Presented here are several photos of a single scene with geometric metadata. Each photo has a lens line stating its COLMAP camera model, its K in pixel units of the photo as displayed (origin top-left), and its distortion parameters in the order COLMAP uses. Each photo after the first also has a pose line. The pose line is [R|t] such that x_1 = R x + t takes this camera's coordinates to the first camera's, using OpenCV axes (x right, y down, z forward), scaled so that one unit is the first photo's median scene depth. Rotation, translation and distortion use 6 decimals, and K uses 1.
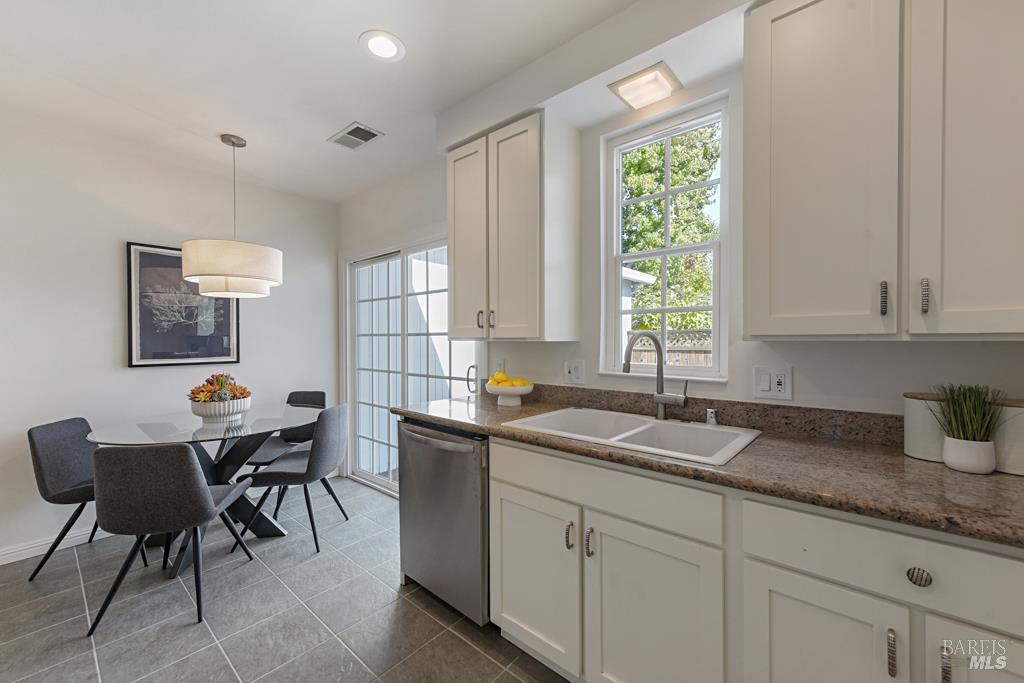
lens RADIAL K [[409.0, 0, 512.5], [0, 409.0, 341.2], [0, 0, 1]] dist [0.002584, -0.000173]
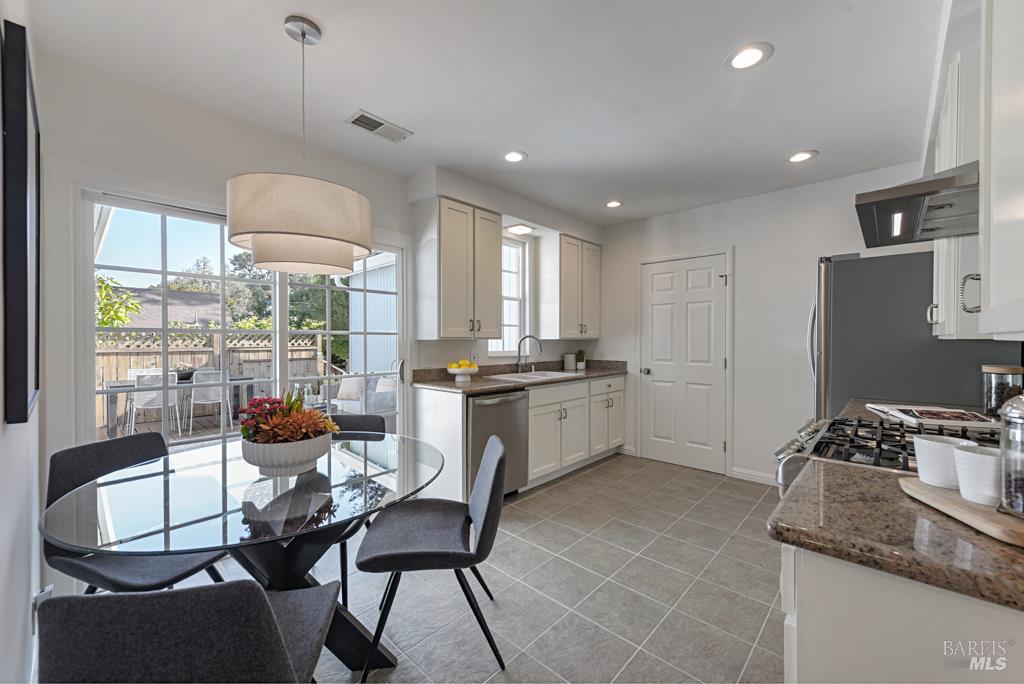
lens RADIAL K [[409.0, 0, 516.1], [0, 409.0, 341.5], [0, 0, 1]] dist [0.002584, -0.000173]
pose [[0.023607, -0.007619, 0.999692, -2.082958], [0.000979, 0.999971, 0.007598, -0.007698], [-0.999721, 0.000800, 0.023614, 1.030915]]
